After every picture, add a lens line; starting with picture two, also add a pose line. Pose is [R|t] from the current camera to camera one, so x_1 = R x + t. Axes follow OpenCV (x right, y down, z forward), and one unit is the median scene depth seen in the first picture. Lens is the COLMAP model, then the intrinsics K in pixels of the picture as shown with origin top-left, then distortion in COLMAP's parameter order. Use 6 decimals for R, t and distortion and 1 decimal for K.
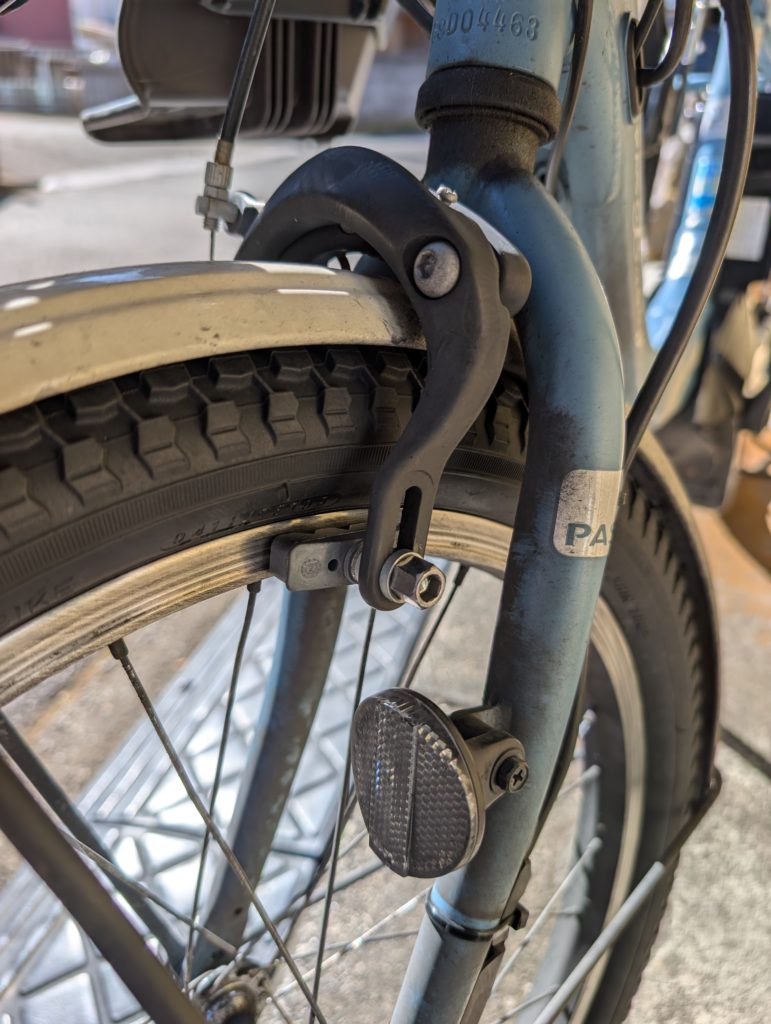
lens RADIAL K [[835.6, 0, 386.1], [0, 835.6, 544.9], [0, 0, 1]] dist [-0.004694, -0.005894]
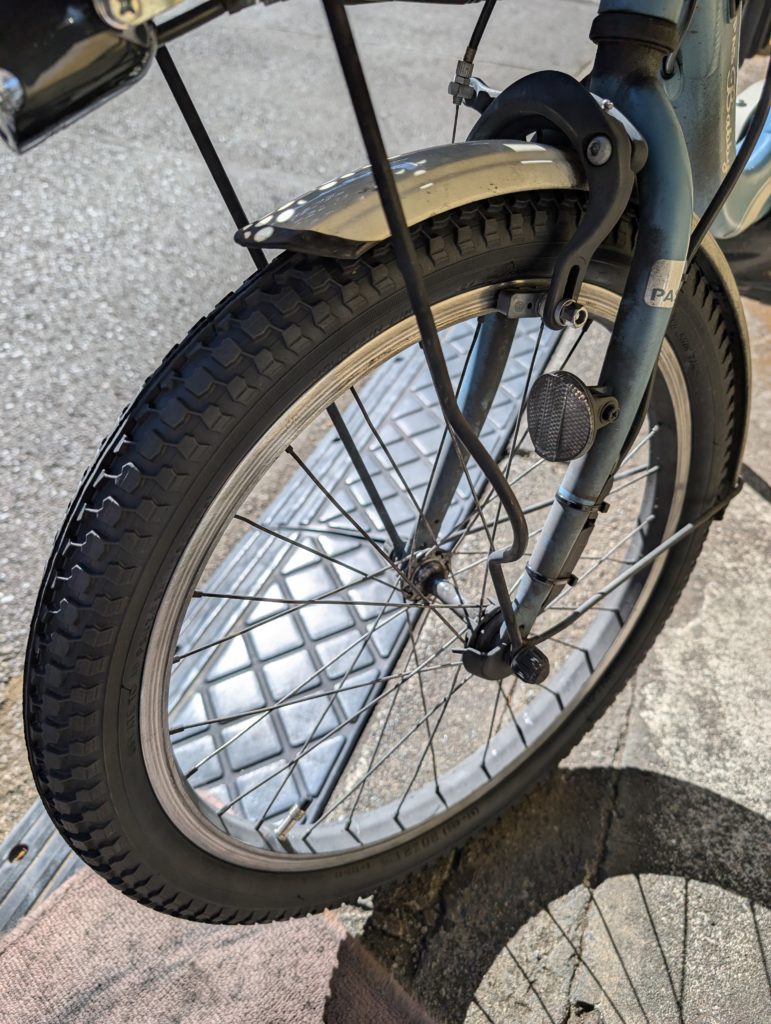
lens RADIAL K [[835.6, 0, 386.1], [0, 835.6, 544.9], [0, 0, 1]] dist [-0.004694, -0.005894]
pose [[0.994091, 0.064051, -0.087640, -0.166953], [-0.042315, 0.972148, 0.230517, 0.115870], [0.099964, -0.225446, 0.969114, -0.941241]]
